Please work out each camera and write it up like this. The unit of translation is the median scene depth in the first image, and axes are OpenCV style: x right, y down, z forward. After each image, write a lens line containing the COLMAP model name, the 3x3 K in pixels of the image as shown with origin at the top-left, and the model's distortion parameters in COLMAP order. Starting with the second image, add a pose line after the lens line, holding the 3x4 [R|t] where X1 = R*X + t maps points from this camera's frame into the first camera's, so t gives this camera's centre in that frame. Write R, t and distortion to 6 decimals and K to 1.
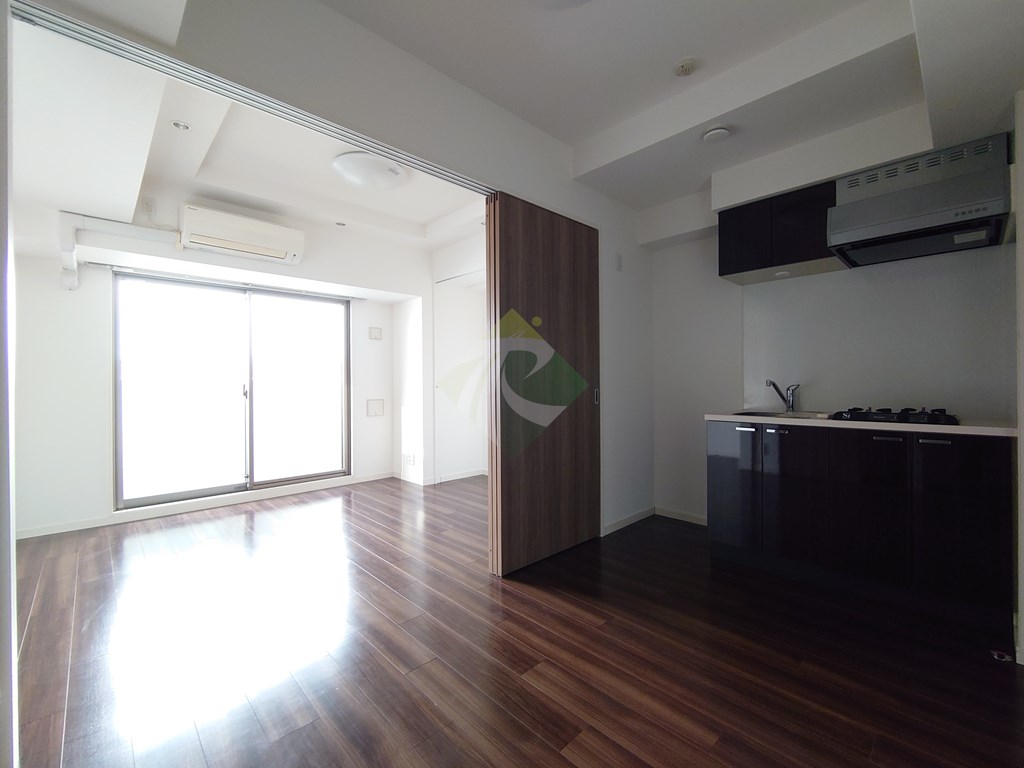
lens RADIAL K [[439.1, 0, 517.5], [0, 439.1, 381.6], [0, 0, 1]] dist [-0.002314, -0.000677]
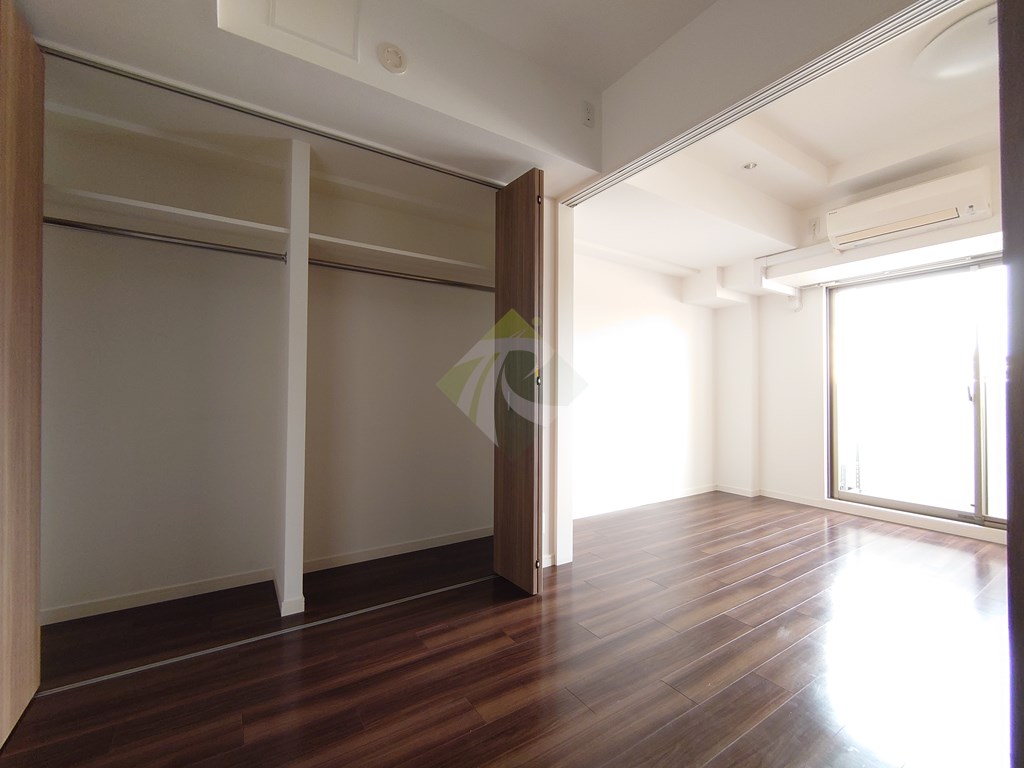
lens RADIAL K [[439.1, 0, 507.4], [0, 439.1, 392.1], [0, 0, 1]] dist [-0.002314, -0.000677]
pose [[-0.199434, 0.008775, -0.979872, 0.386020], [0.000207, 0.999960, 0.008913, 0.011094], [0.979911, 0.001574, -0.199428, 0.439197]]
